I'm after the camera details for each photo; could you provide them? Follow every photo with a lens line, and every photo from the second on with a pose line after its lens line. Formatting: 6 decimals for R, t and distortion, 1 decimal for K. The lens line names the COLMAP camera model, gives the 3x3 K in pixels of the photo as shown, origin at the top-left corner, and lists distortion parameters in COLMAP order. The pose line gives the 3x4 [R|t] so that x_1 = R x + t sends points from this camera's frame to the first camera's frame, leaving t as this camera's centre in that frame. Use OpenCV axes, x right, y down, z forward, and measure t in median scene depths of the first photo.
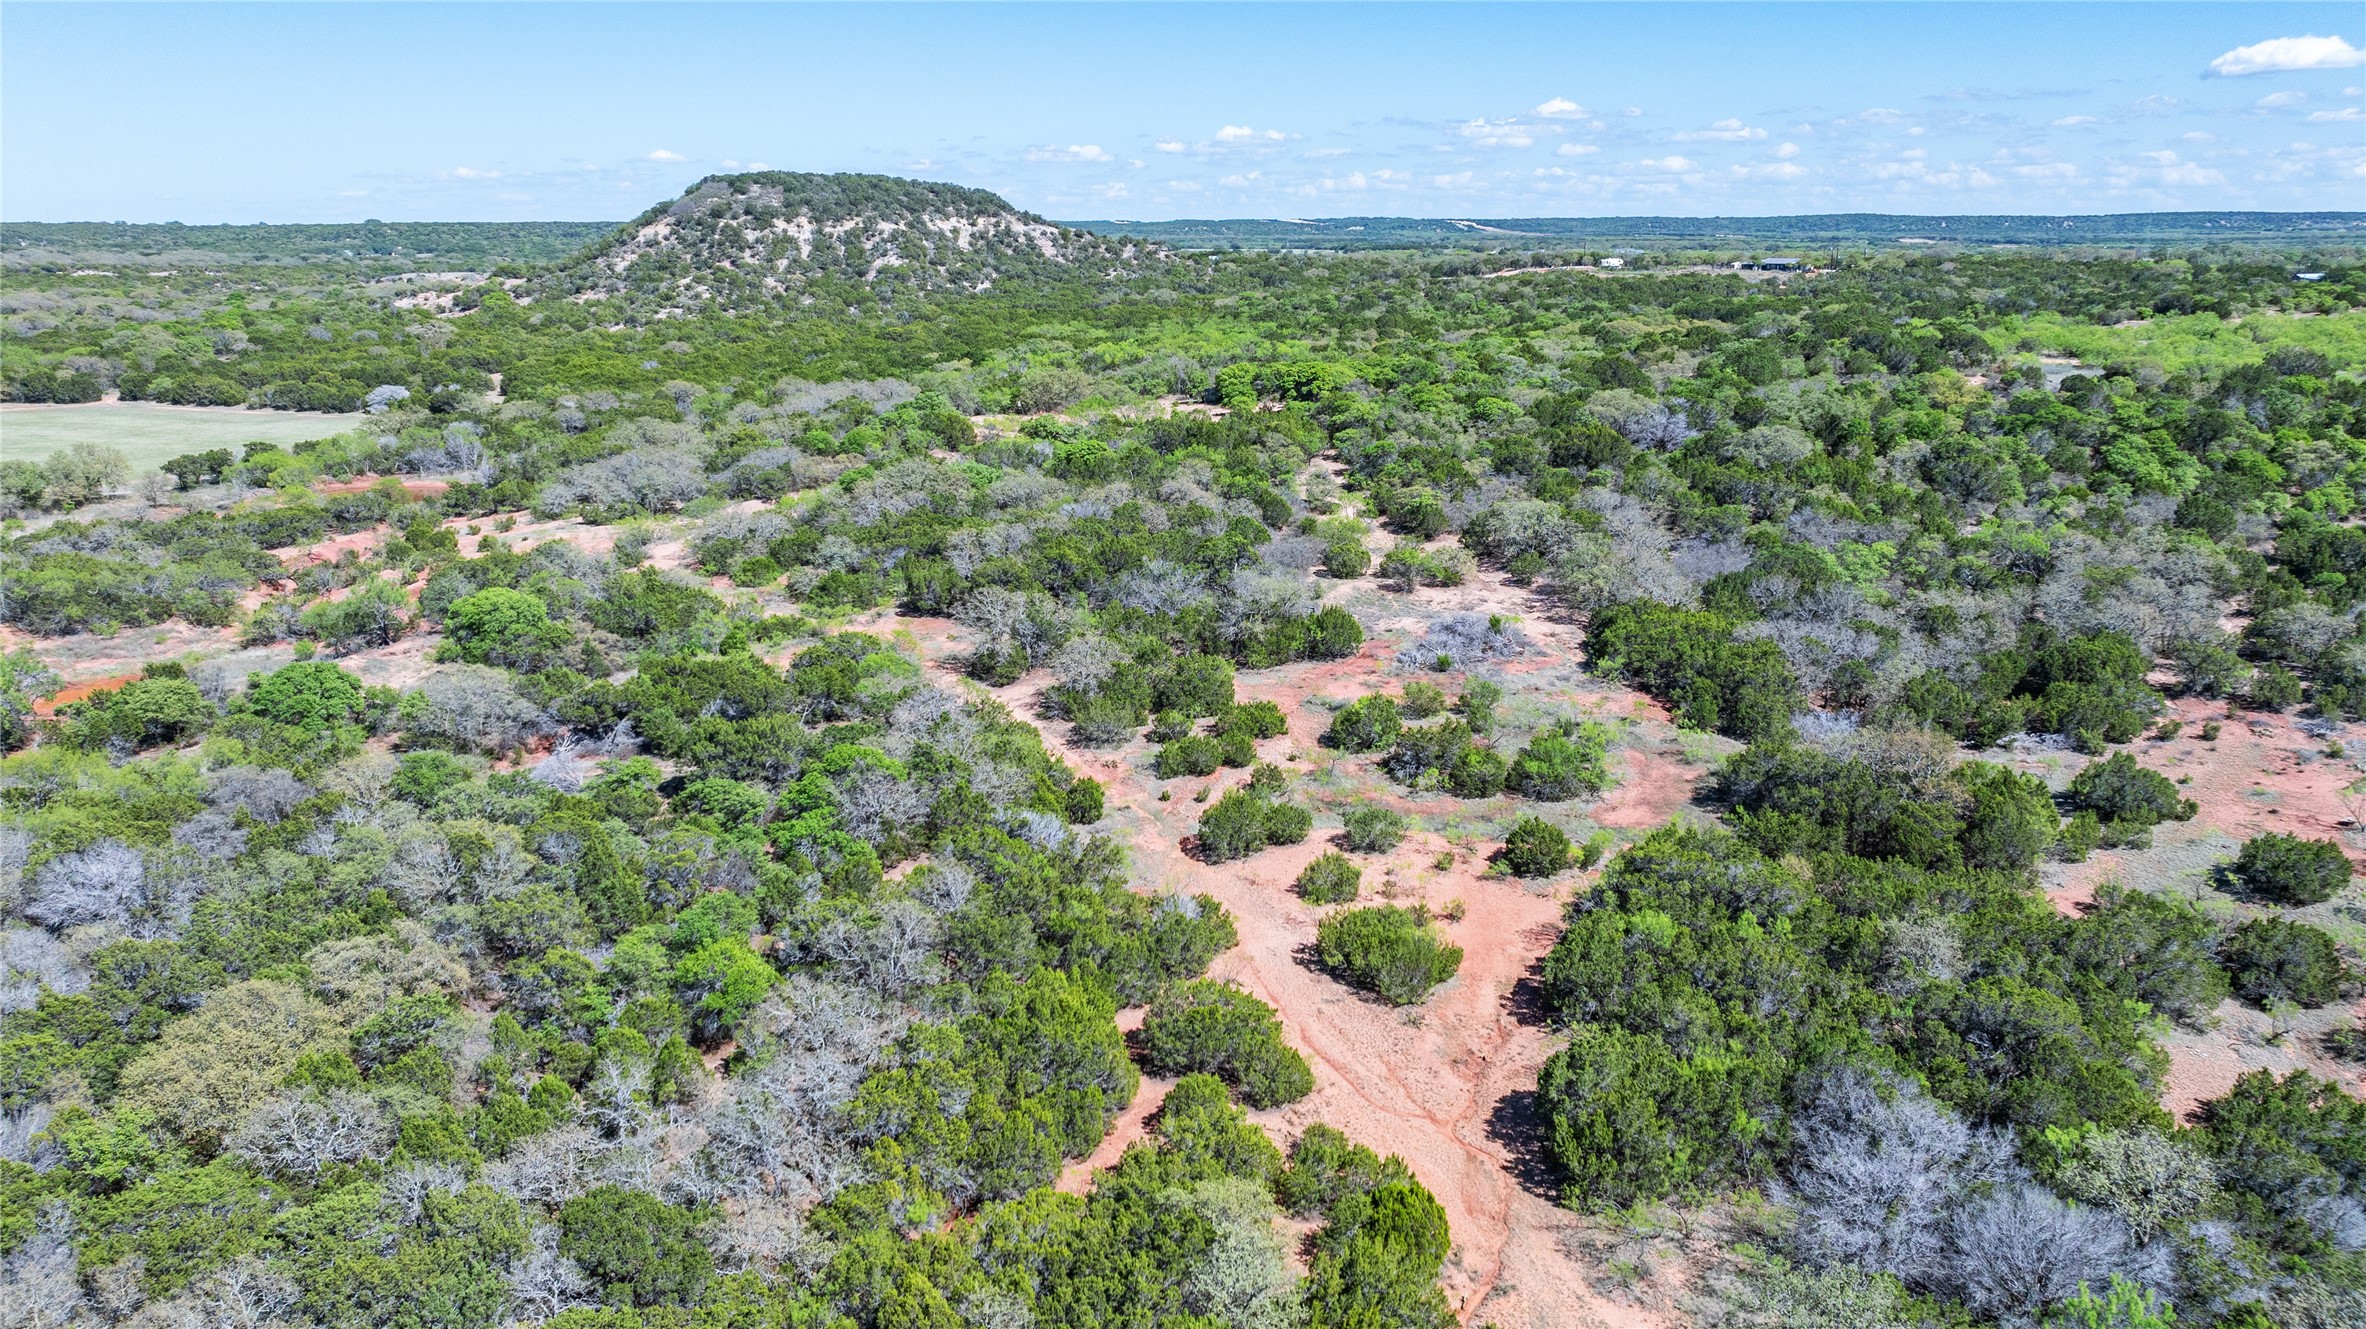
lens RADIAL K [[1697.0, 0, 1157.4], [0, 1697.0, 670.1], [0, 0, 1]] dist [-0.023485, 0.004301]
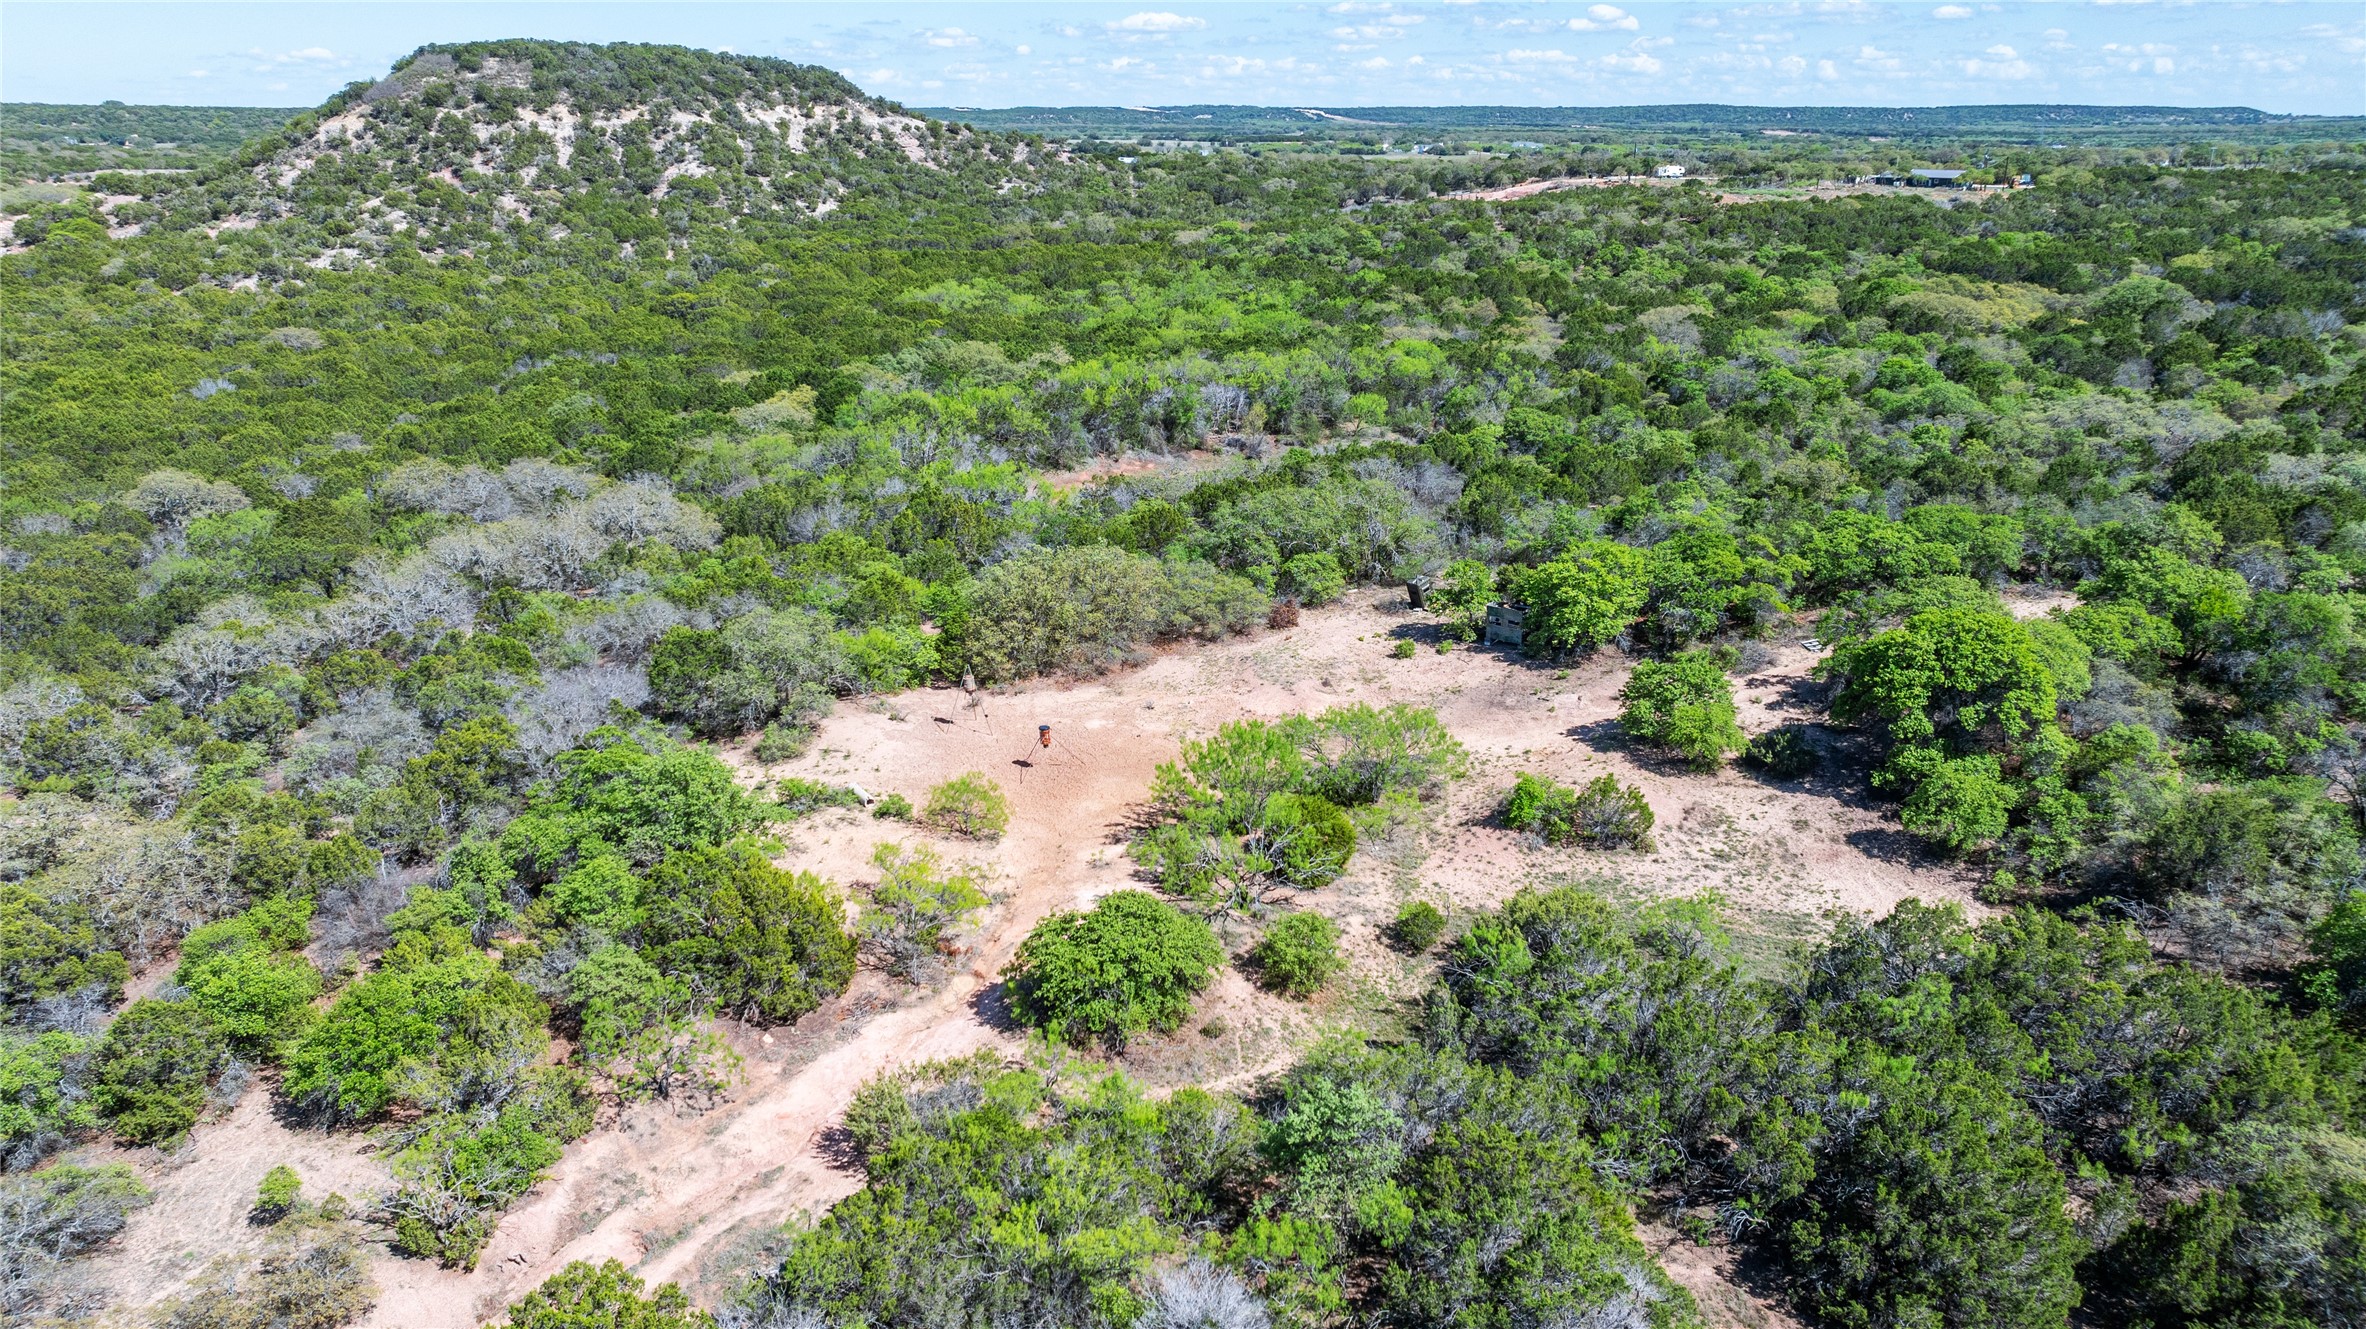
lens RADIAL K [[1697.0, 0, 1157.4], [0, 1697.0, 670.1], [0, 0, 1]] dist [-0.023485, 0.004301]
pose [[0.995994, -0.024401, 0.086029, -0.030122], [0.019096, 0.997896, 0.061961, -0.073684], [-0.087360, -0.060070, 0.994364, 0.272898]]
